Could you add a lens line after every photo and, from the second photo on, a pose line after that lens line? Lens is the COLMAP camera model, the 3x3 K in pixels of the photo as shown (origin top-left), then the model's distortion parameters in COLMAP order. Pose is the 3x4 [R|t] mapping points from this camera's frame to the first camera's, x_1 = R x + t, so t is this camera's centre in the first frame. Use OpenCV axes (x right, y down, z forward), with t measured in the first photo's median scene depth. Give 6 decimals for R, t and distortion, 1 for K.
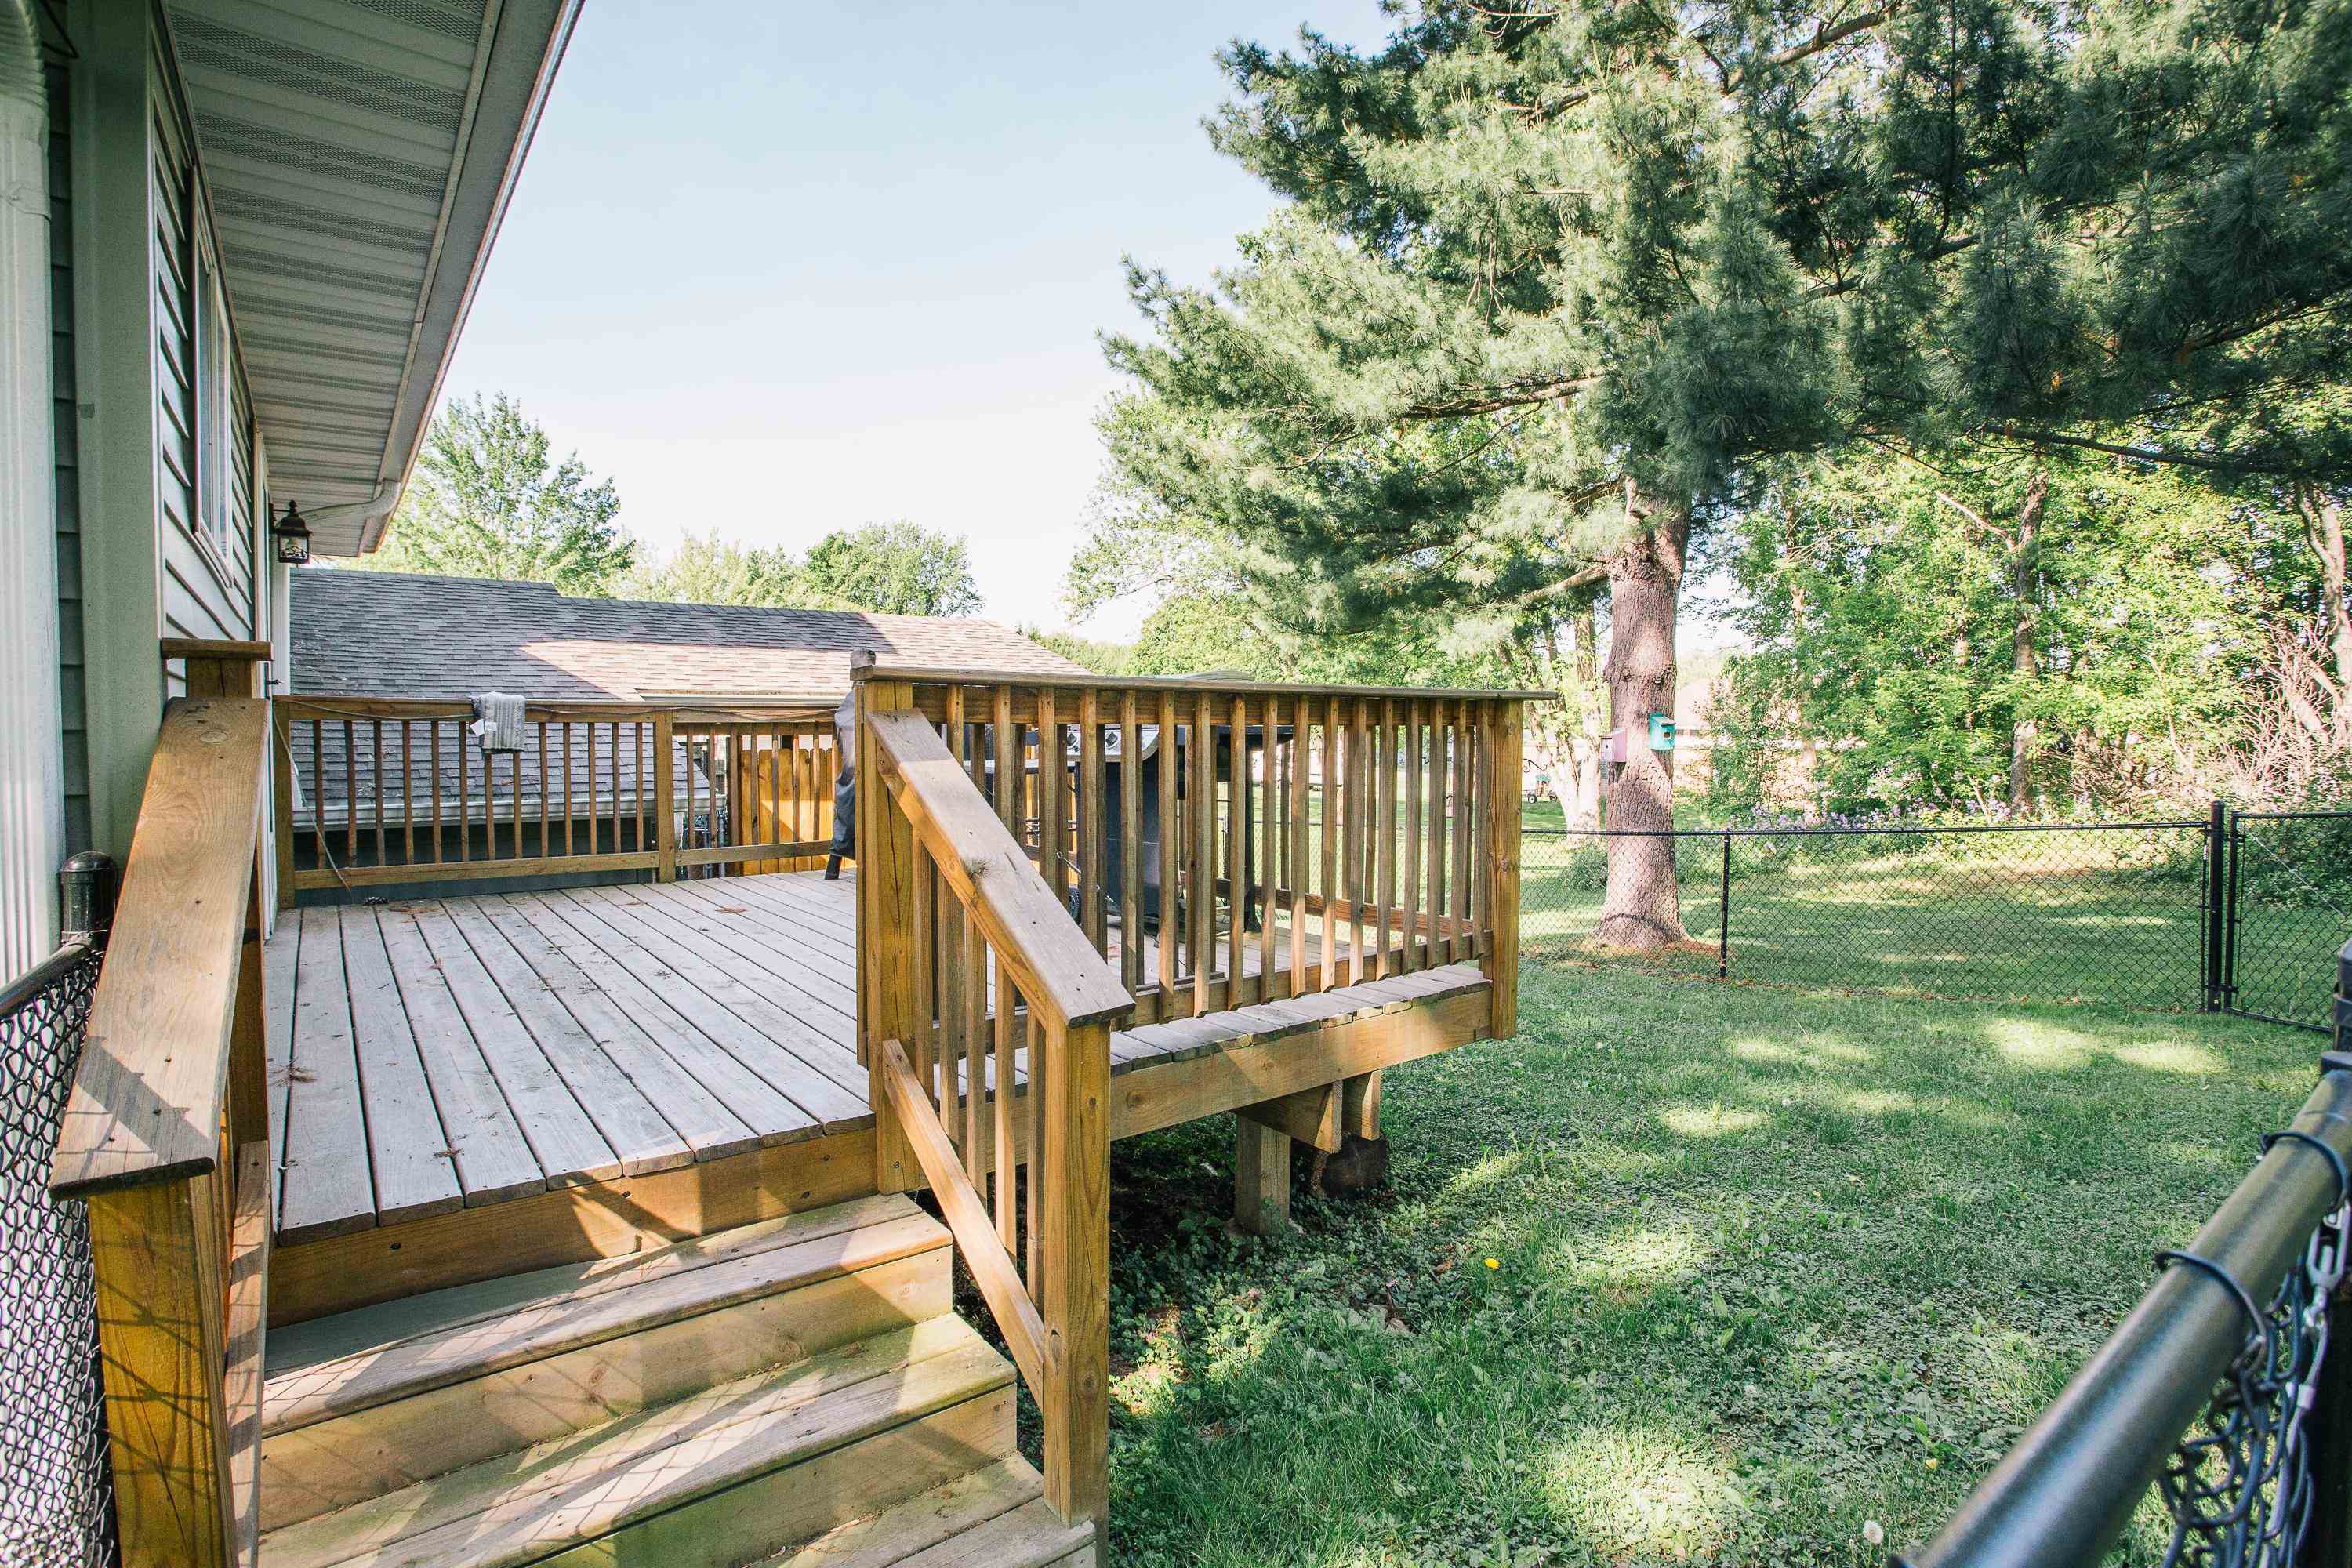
lens RADIAL K [[1136.2, 0, 1178.3], [0, 1136.2, 771.2], [0, 0, 1]] dist [-0.069706, 0.026141]
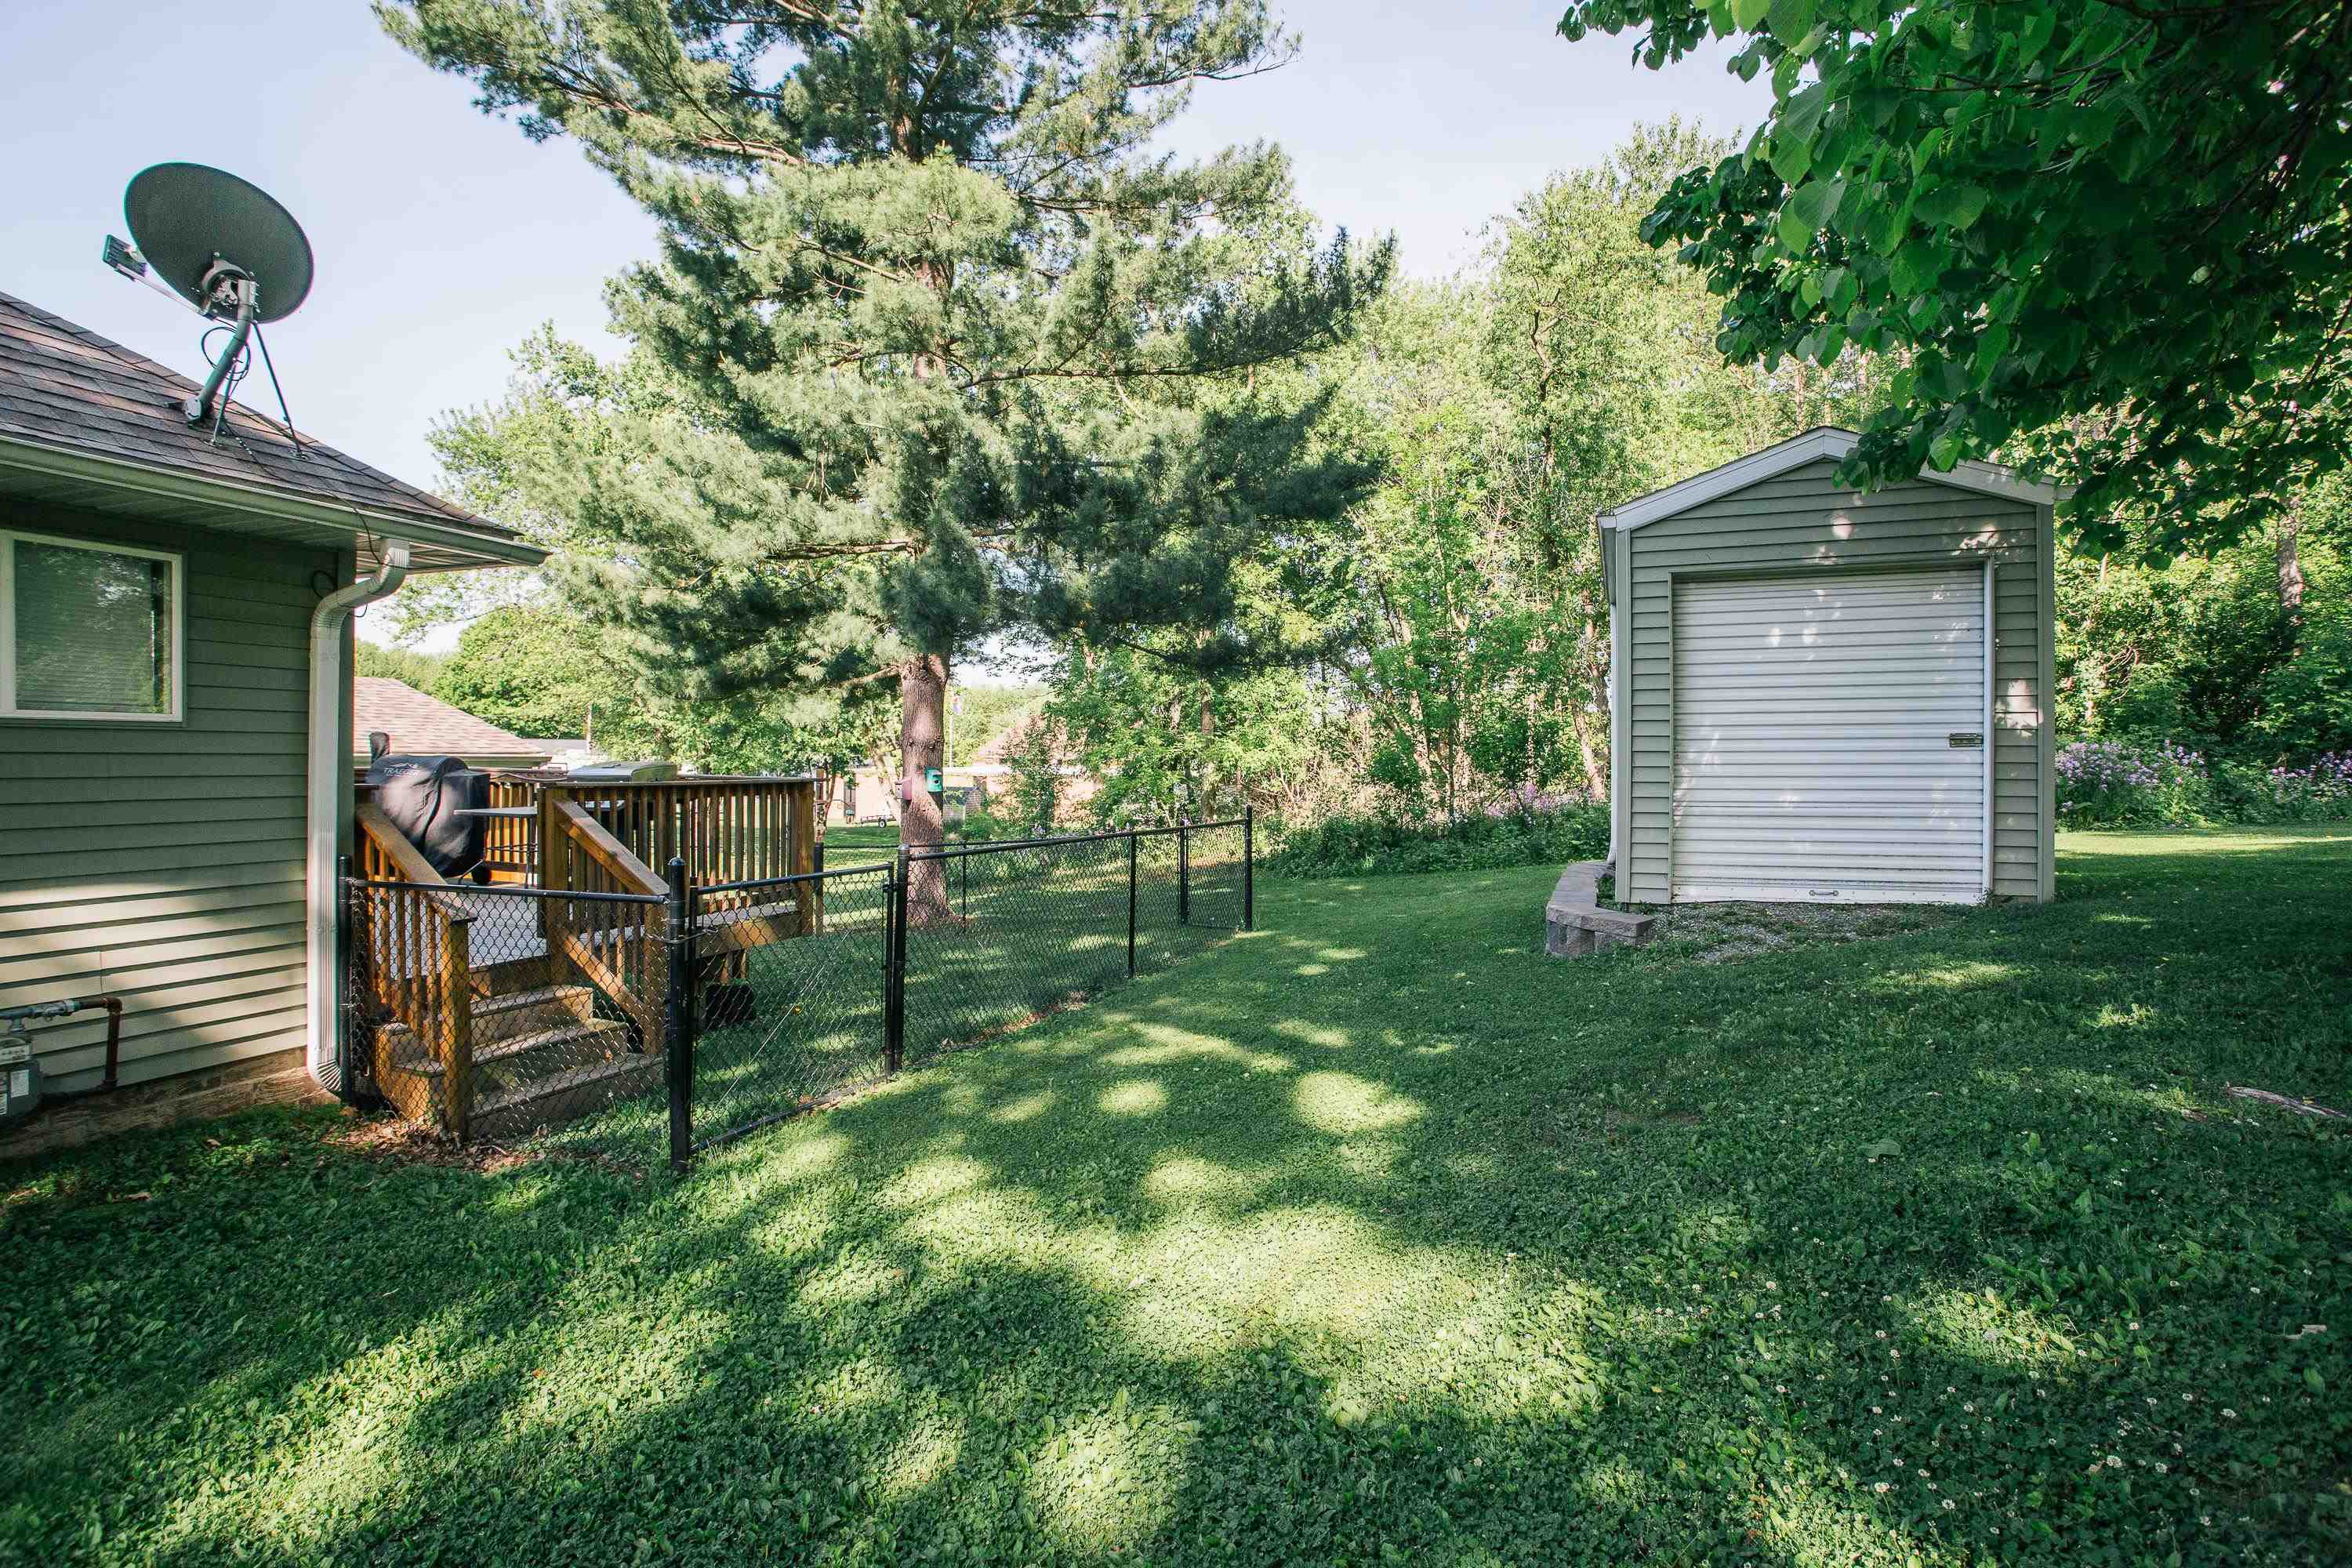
lens RADIAL K [[1136.2, 0, 1178.3], [0, 1136.2, 771.2], [0, 0, 1]] dist [-0.069706, 0.026141]
pose [[0.850948, 0.002864, 0.525242, -0.096429], [0.008869, 0.999764, -0.019819, -0.012591], [-0.525175, 0.021523, 0.850722, -0.485761]]
